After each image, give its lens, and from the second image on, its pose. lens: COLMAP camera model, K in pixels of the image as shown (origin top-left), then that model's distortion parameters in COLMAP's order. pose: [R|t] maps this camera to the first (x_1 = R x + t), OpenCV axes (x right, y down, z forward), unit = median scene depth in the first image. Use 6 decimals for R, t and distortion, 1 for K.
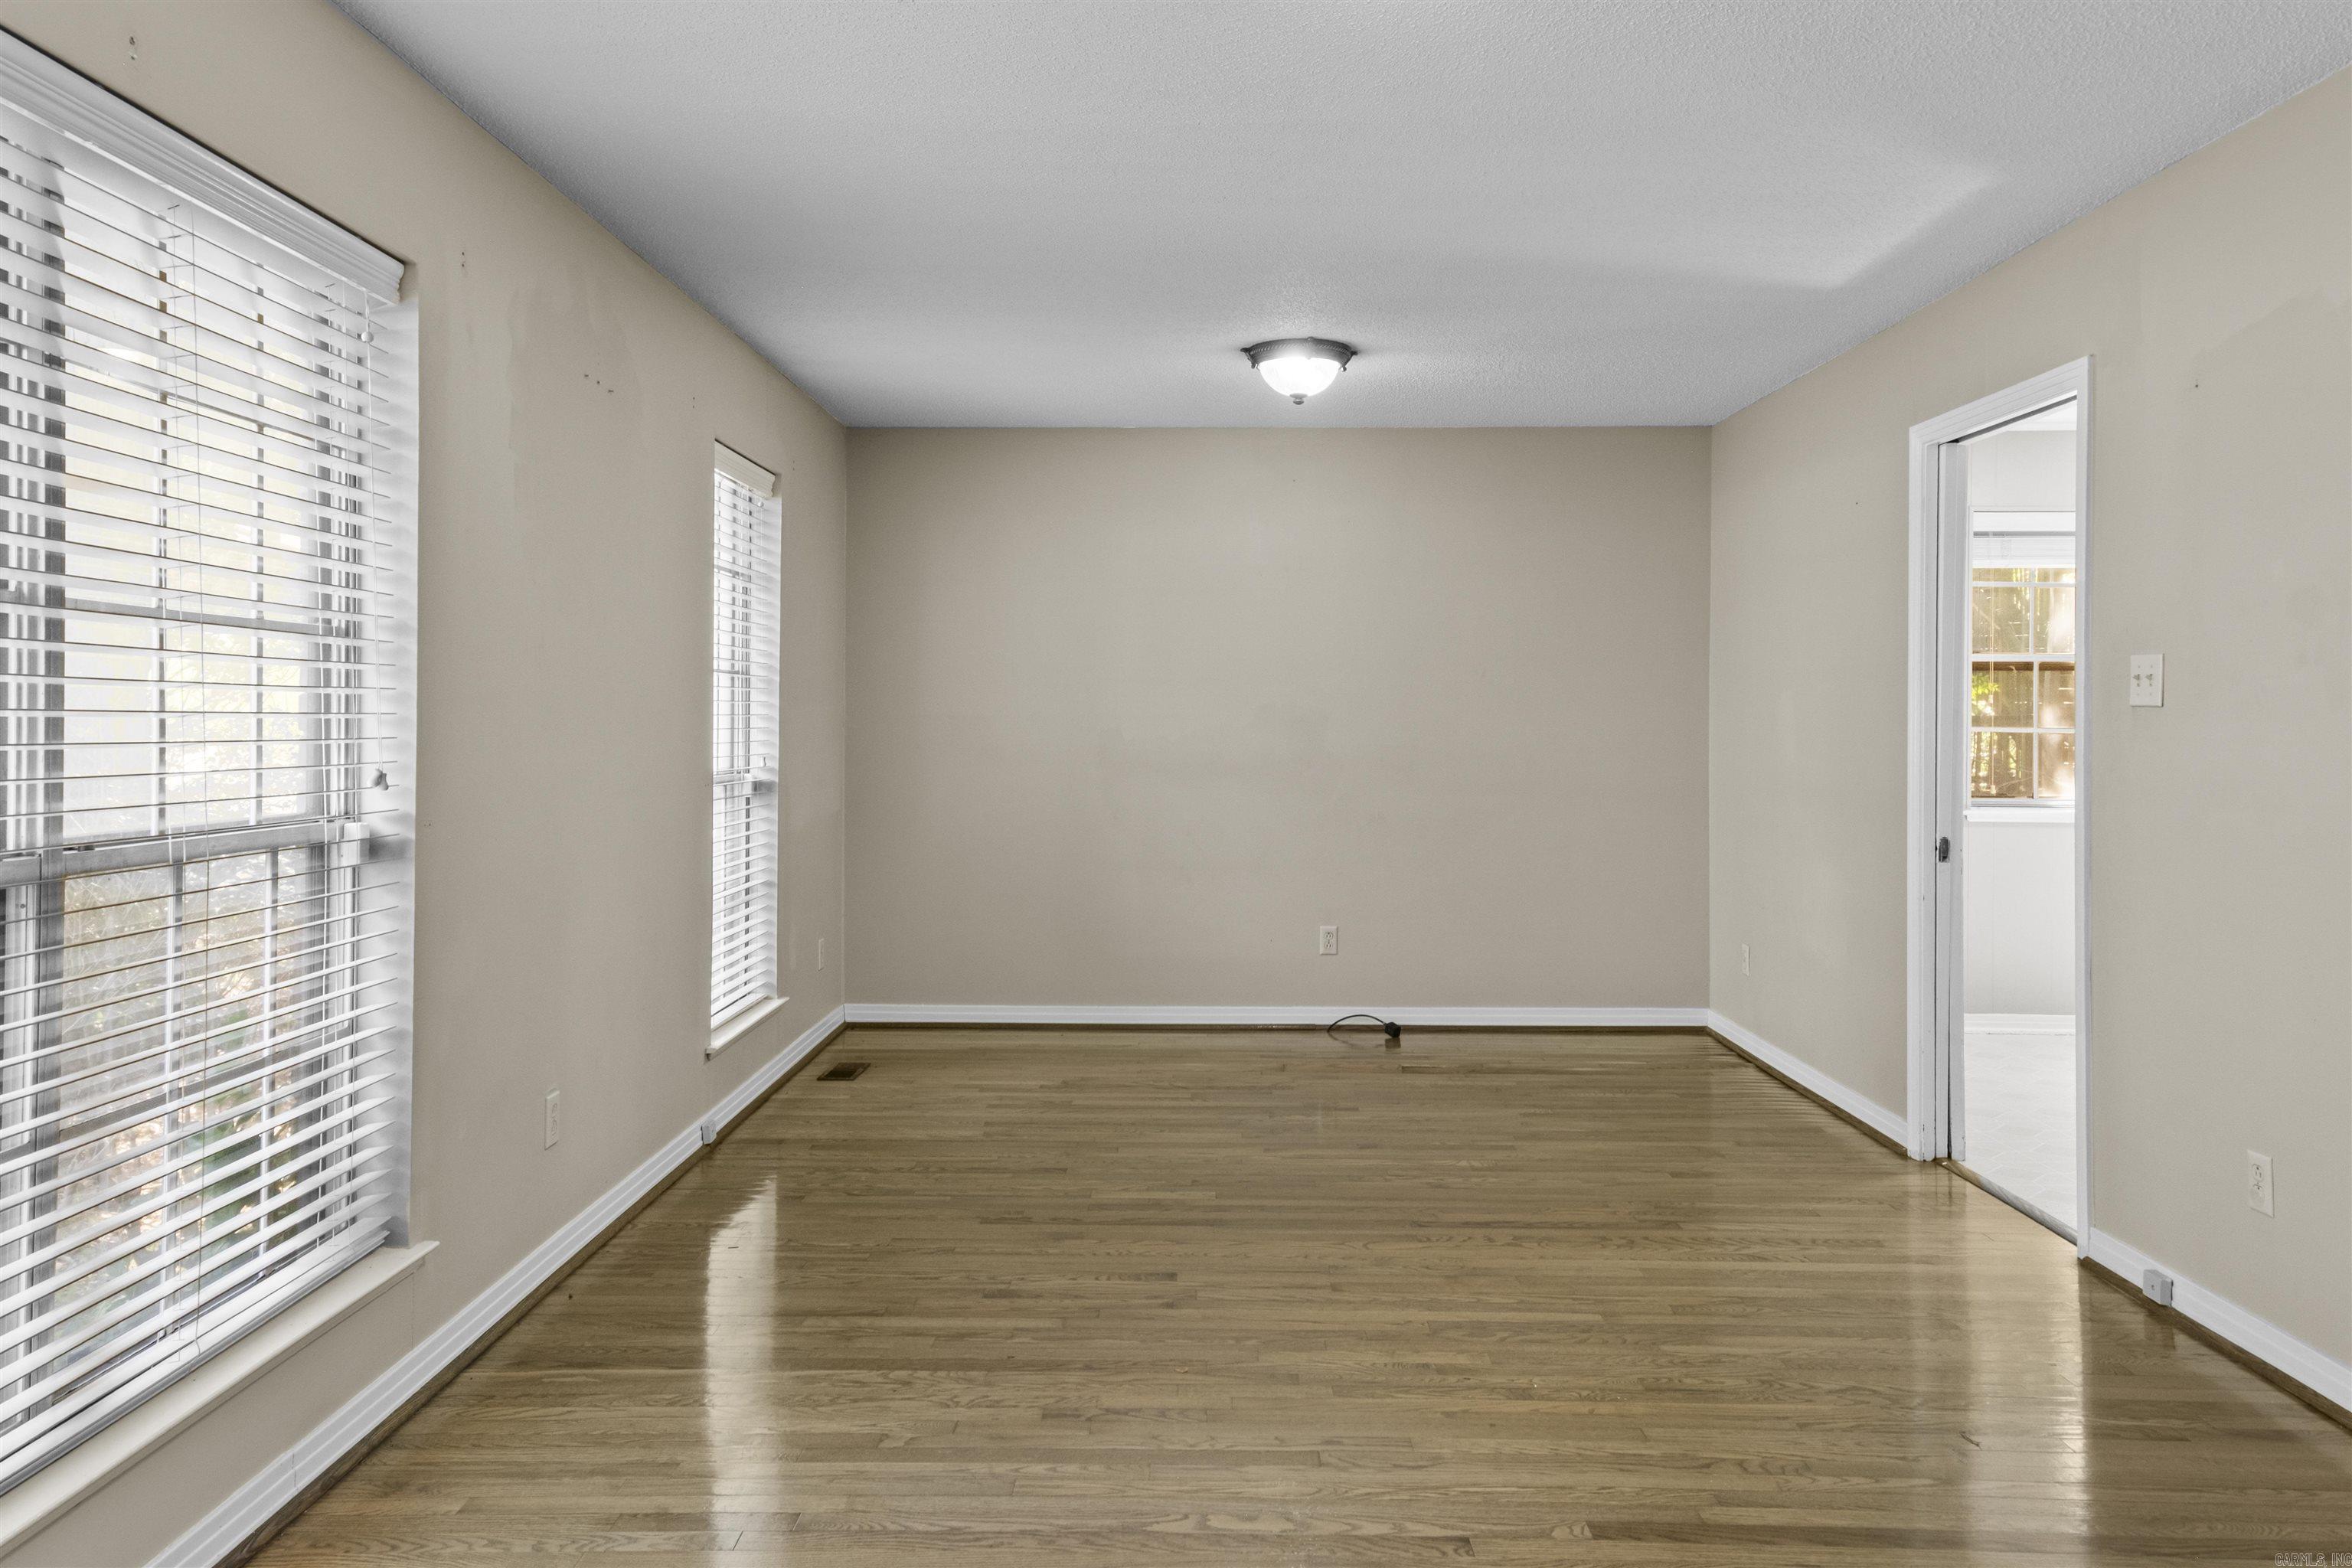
lens RADIAL K [[1633.0, 0, 1160.8], [0, 1633.0, 730.4], [0, 0, 1]] dist [0.011161, 0.029328]
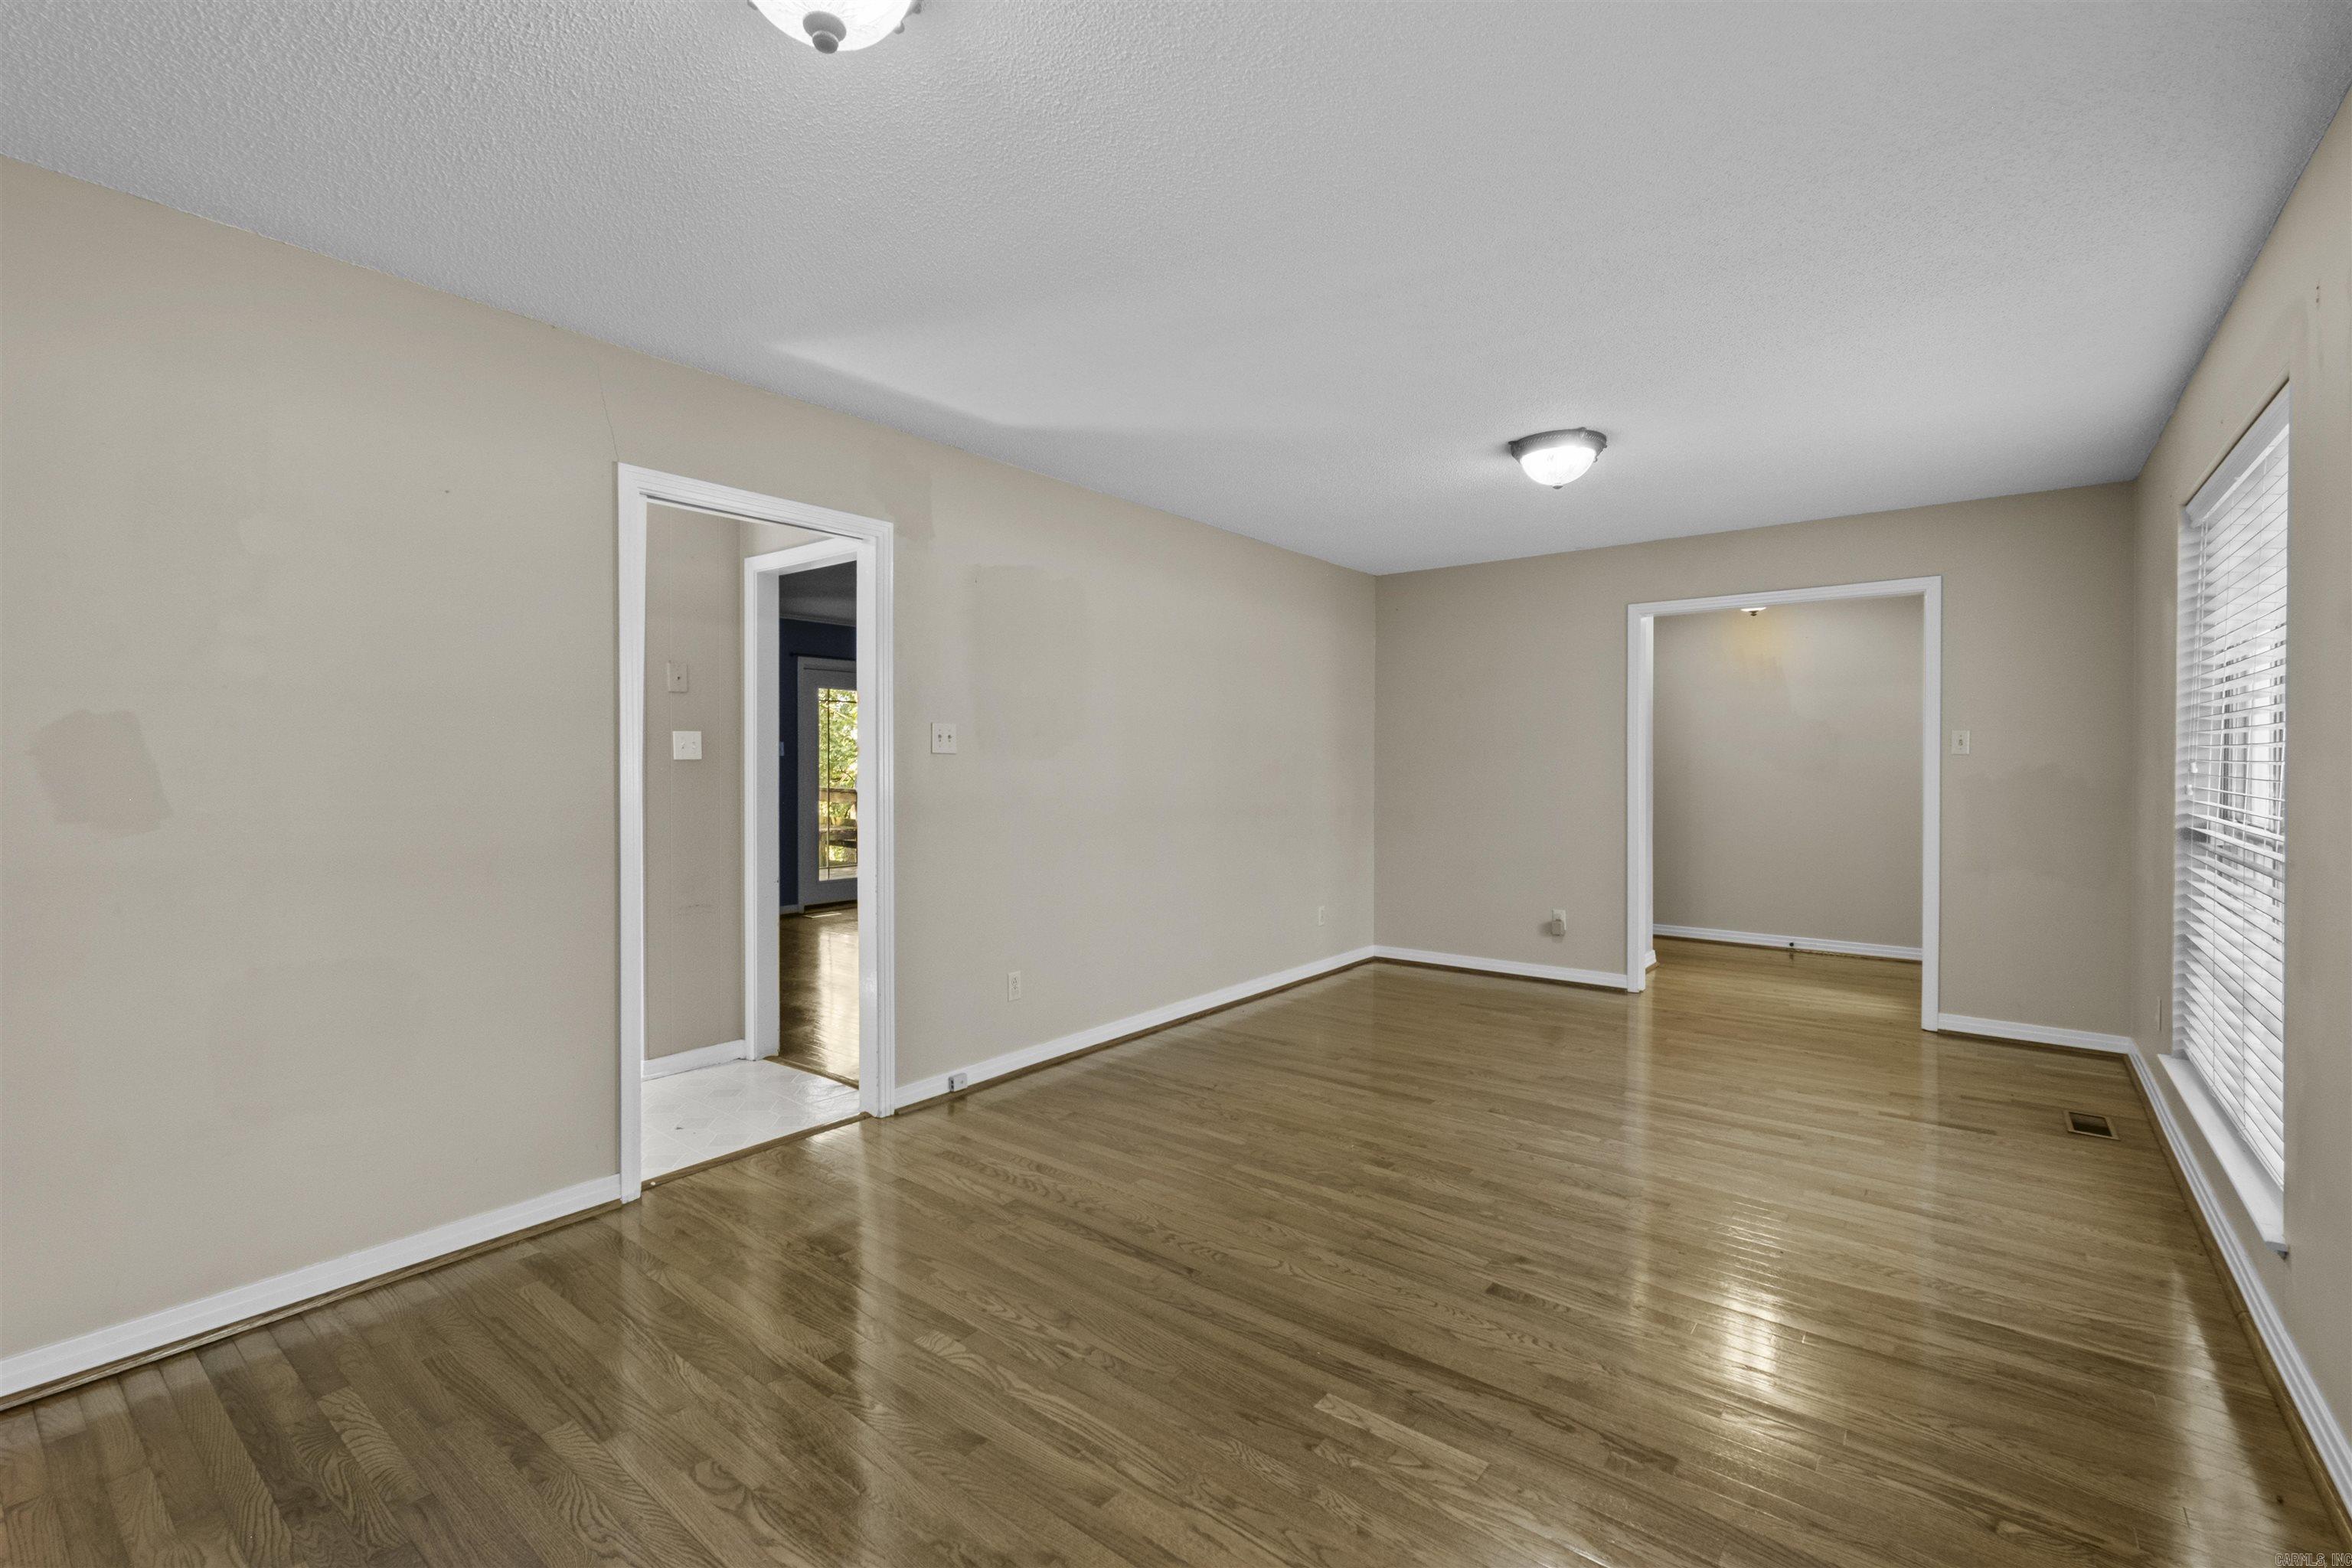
lens RADIAL K [[1020.7, 0, 1164.4], [0, 1020.7, 778.6], [0, 0, 1]] dist [0.003193, -0.001849]
pose [[-0.792988, -0.012711, 0.609104, -0.218097], [0.002348, 0.999711, 0.023919, -0.012746], [-0.609232, 0.020398, -0.792730, 1.611236]]
